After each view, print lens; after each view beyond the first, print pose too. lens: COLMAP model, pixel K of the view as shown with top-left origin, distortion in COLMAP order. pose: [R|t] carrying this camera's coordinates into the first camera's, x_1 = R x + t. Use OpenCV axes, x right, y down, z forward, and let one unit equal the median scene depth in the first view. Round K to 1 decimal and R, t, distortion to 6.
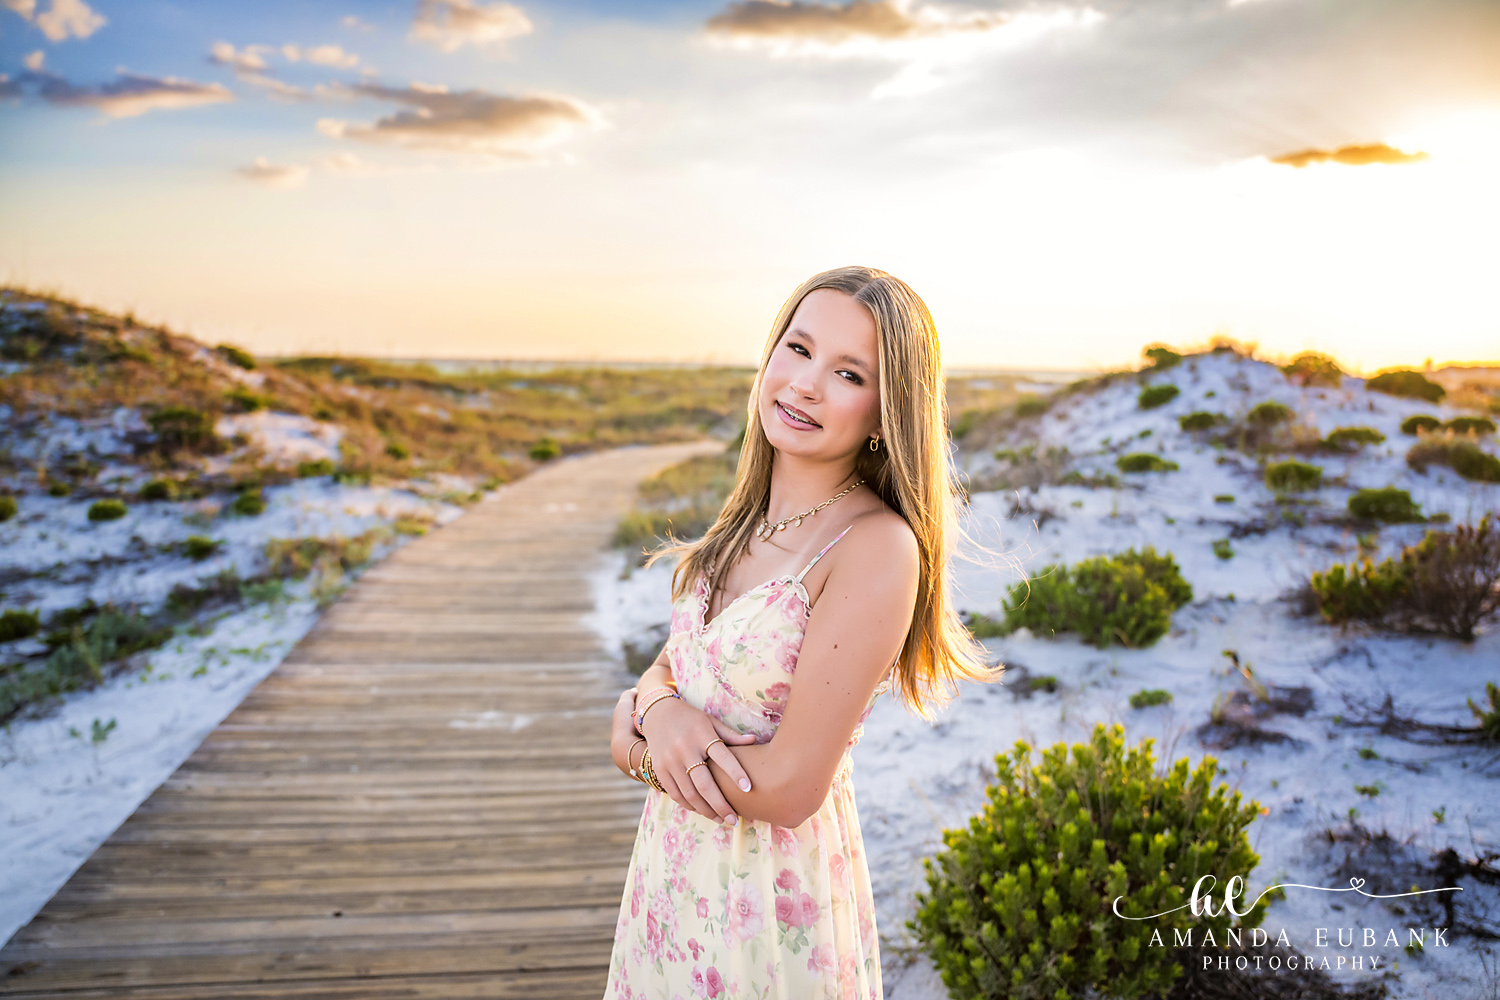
lens RADIAL K [[1175.7, 0, 750.3], [0, 1175.7, 493.1], [0, 0, 1]] dist [-0.107183, 0.036391]
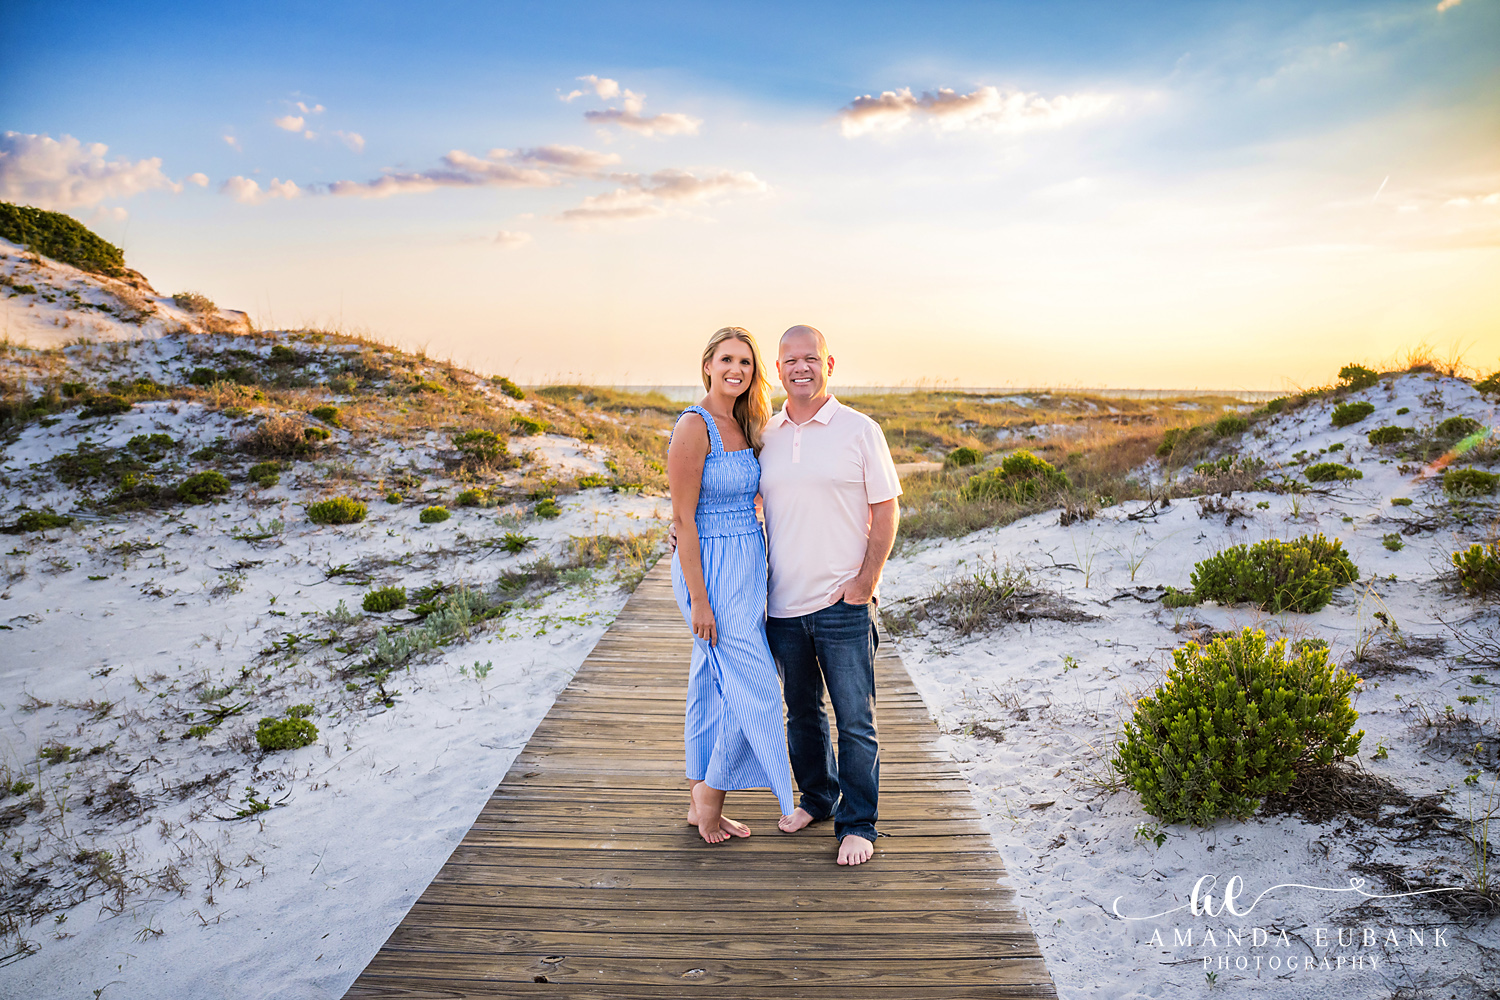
lens RADIAL K [[1150.7, 0, 727.5], [0, 1150.7, 496.4], [0, 0, 1]] dist [-0.109667, 0.051316]
pose [[0.981153, 0.001587, -0.193227, -0.023322], [-0.005090, 0.999832, -0.017635, 0.020217], [0.193166, 0.018287, 0.980996, -0.175477]]
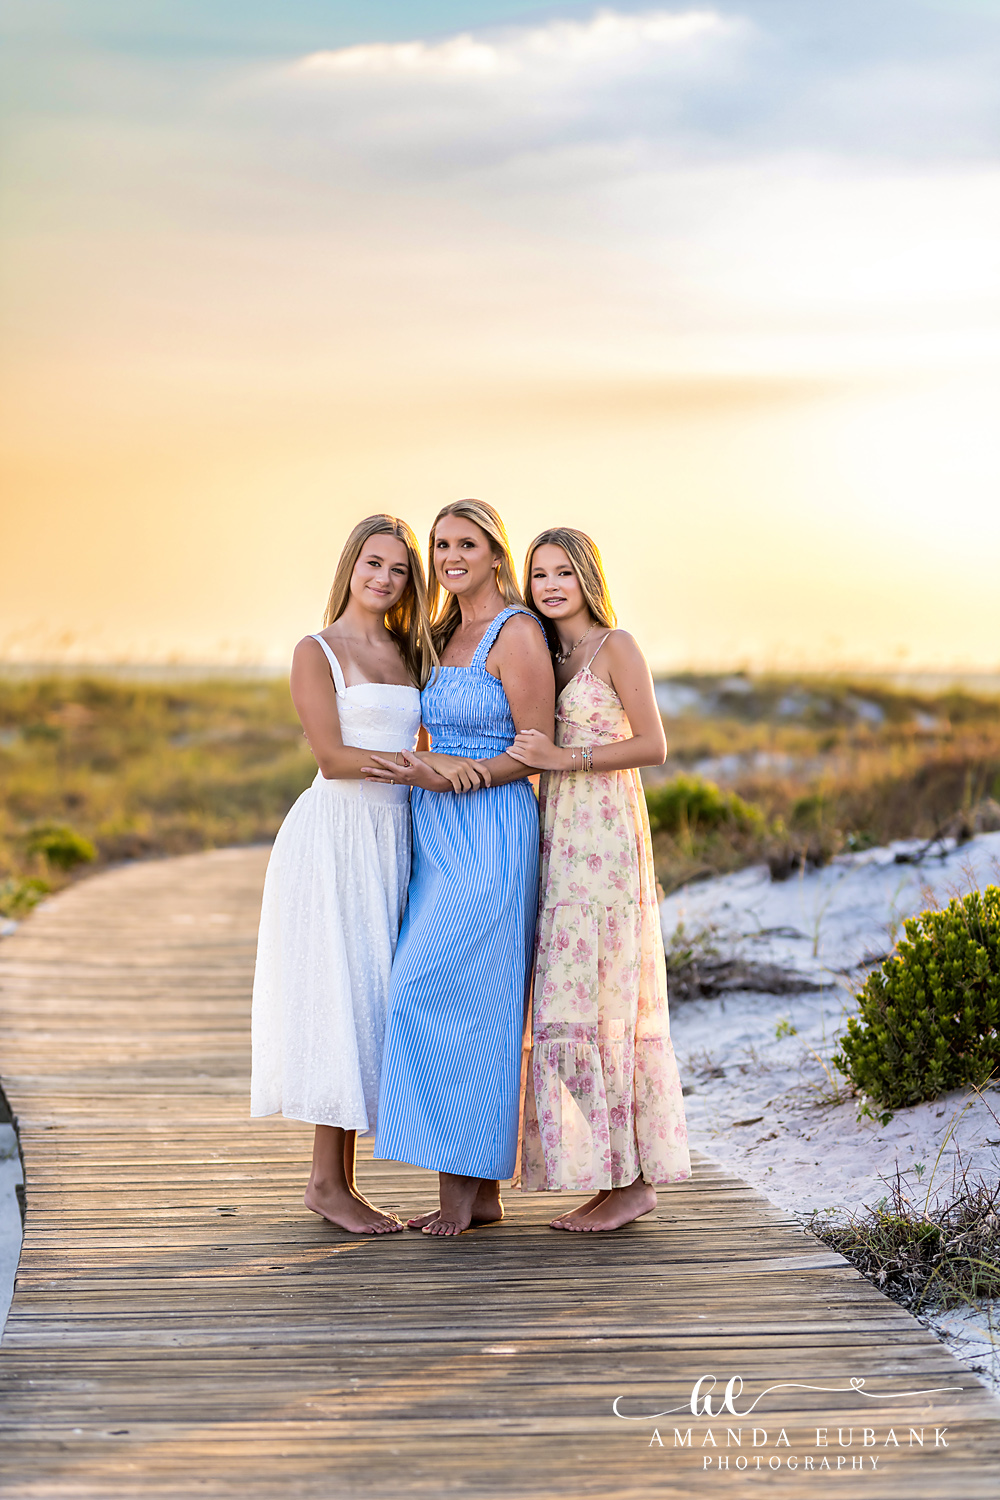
lens RADIAL K [[4104.4, 0, 502.8], [0, 4104.4, 749.6], [0, 0, 1]] dist [-0.155505, 0.000000]
pose [[0.999729, -0.010146, 0.020941, -0.094868], [0.012078, 0.995469, -0.094322, 0.149383], [-0.019889, 0.094549, 0.995322, -1.055863]]
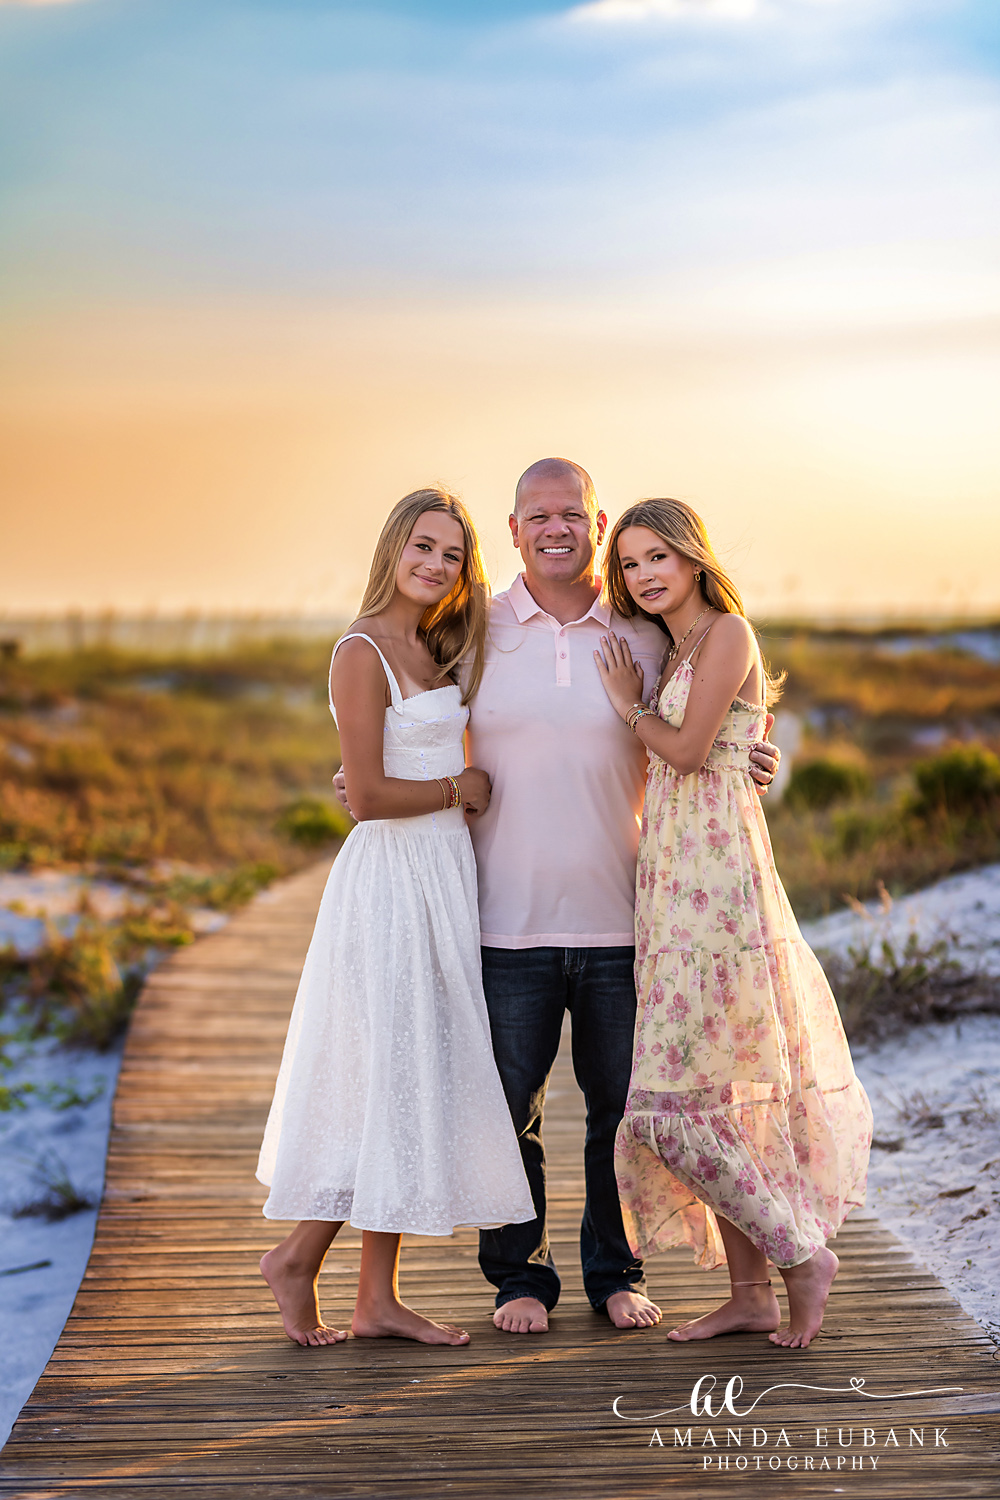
lens RADIAL K [[4104.4, 0, 498.7], [0, 4104.4, 755.9], [0, 0, 1]] dist [-0.155505, 0.000000]
pose [[0.997465, -0.022499, -0.067506, -0.032575], [0.017054, 0.996634, -0.080187, 0.112552], [0.069083, 0.078832, 0.994491, -0.836048]]
